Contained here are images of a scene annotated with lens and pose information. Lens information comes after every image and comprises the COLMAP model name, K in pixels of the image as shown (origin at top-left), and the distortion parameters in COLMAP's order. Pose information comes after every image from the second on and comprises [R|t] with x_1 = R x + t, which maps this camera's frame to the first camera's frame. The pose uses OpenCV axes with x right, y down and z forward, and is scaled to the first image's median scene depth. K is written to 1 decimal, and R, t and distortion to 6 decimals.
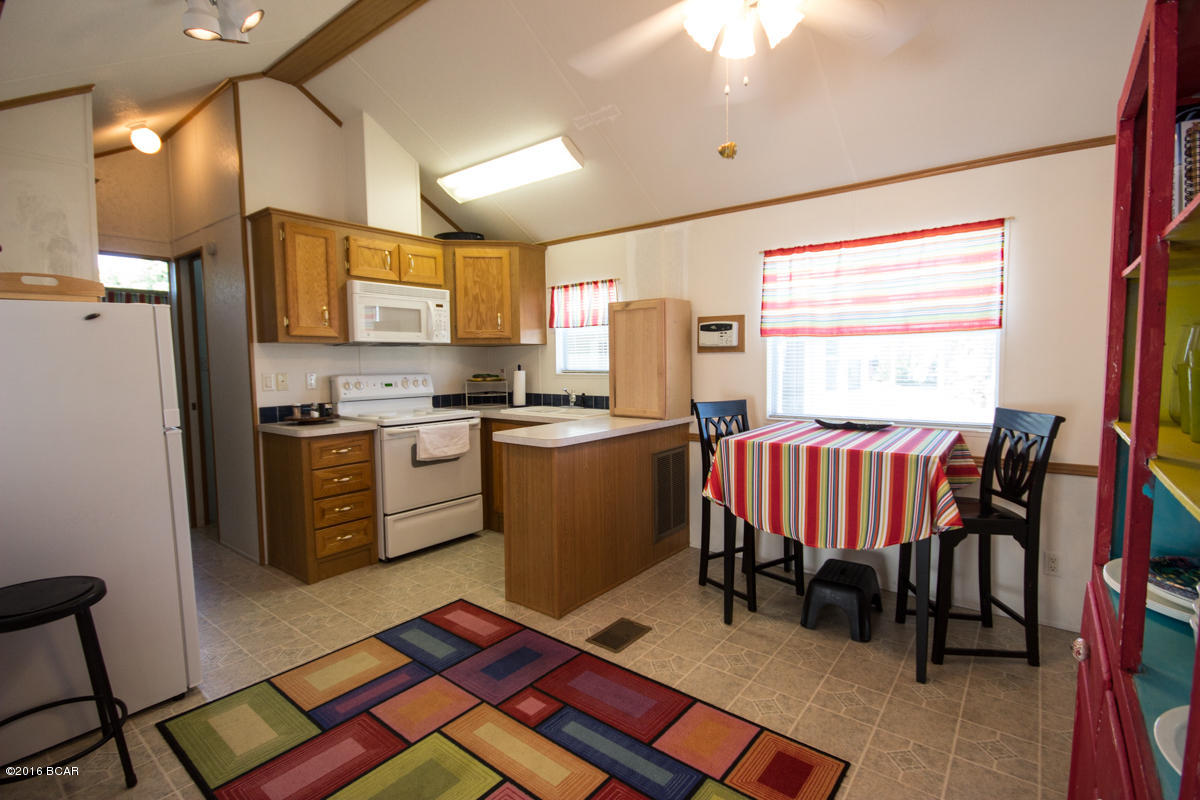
lens RADIAL K [[557.3, 0, 600.7], [0, 557.3, 401.7], [0, 0, 1]] dist [-0.006096, 0.000376]
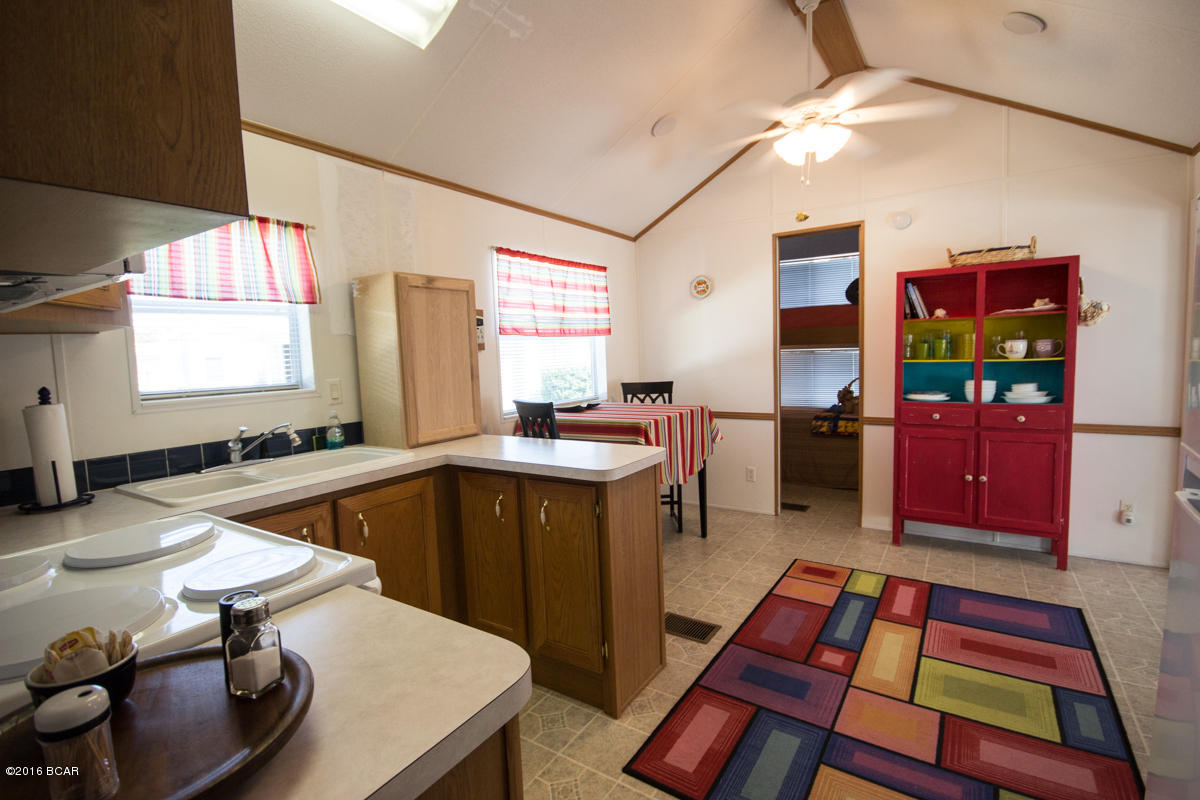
lens RADIAL K [[557.3, 0, 601.4], [0, 557.3, 399.1], [0, 0, 1]] dist [-0.006096, 0.000376]
pose [[-0.088569, -0.072755, 0.993409, -0.877876], [0.112533, 0.990213, 0.082554, -0.080451], [-0.989693, 0.119103, -0.079515, 1.137302]]
